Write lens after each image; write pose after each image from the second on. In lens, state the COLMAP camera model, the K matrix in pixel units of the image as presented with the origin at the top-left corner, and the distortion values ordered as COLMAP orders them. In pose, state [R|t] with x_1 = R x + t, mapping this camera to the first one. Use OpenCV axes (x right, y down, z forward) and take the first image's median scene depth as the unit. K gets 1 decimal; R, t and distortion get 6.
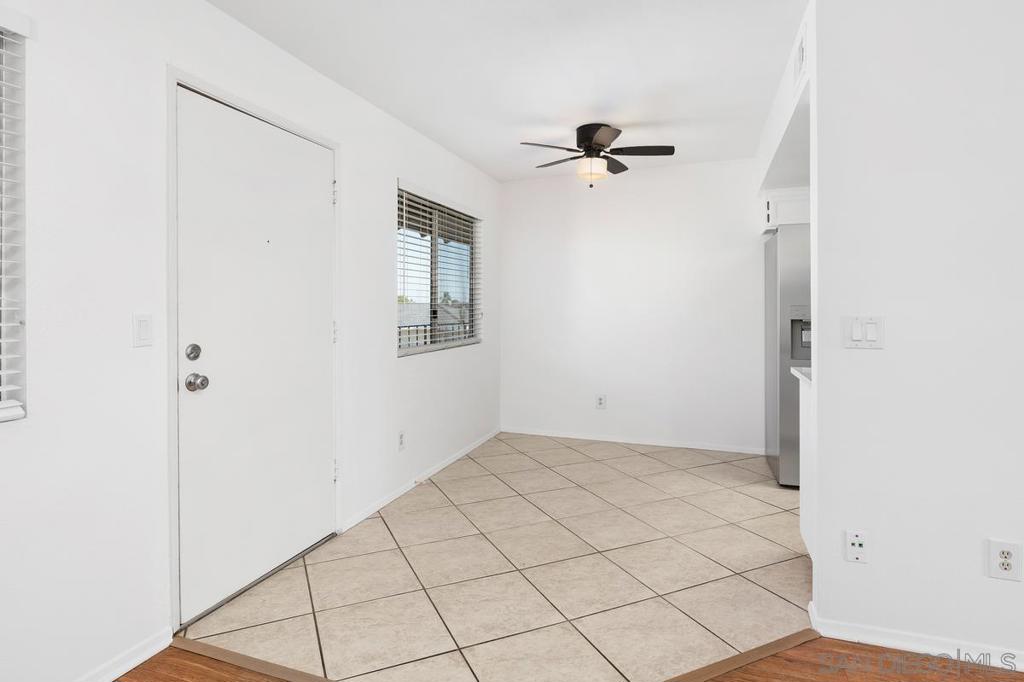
lens RADIAL K [[550.6, 0, 510.7], [0, 550.6, 311.1], [0, 0, 1]] dist [-0.037276, -0.000013]
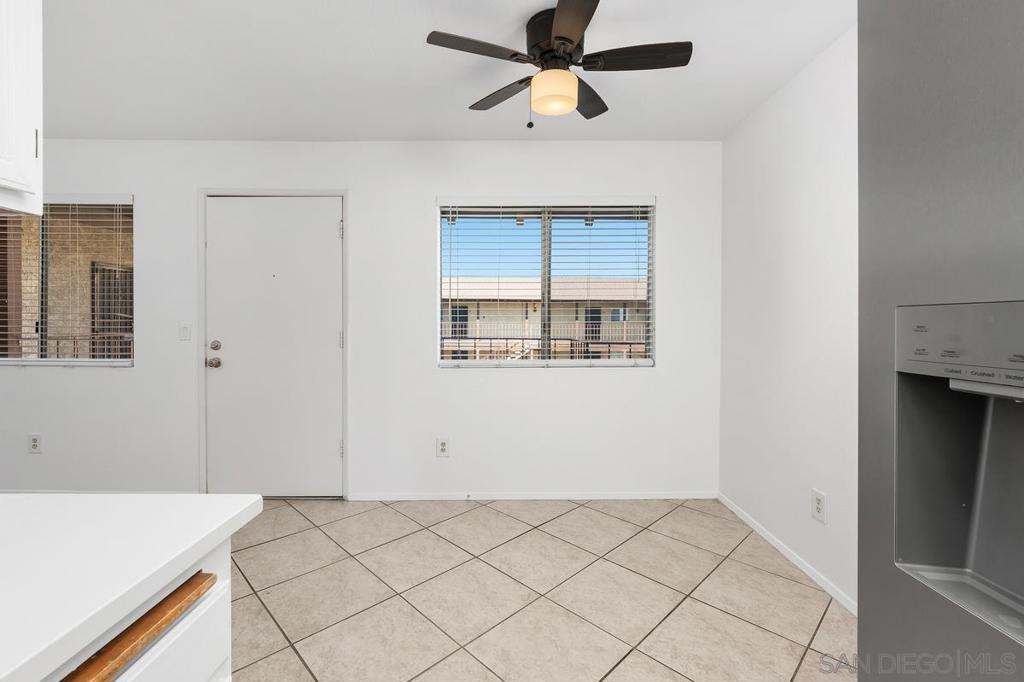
lens RADIAL K [[455.8, 0, 486.2], [0, 455.8, 317.1], [0, 0, 1]] dist [-0.000136, 0.000048]
pose [[0.323502, 0.005732, -0.946210, 0.744926], [-0.005151, 0.999978, 0.004297, -0.018448], [0.946213, 0.003484, 0.323525, 0.918661]]
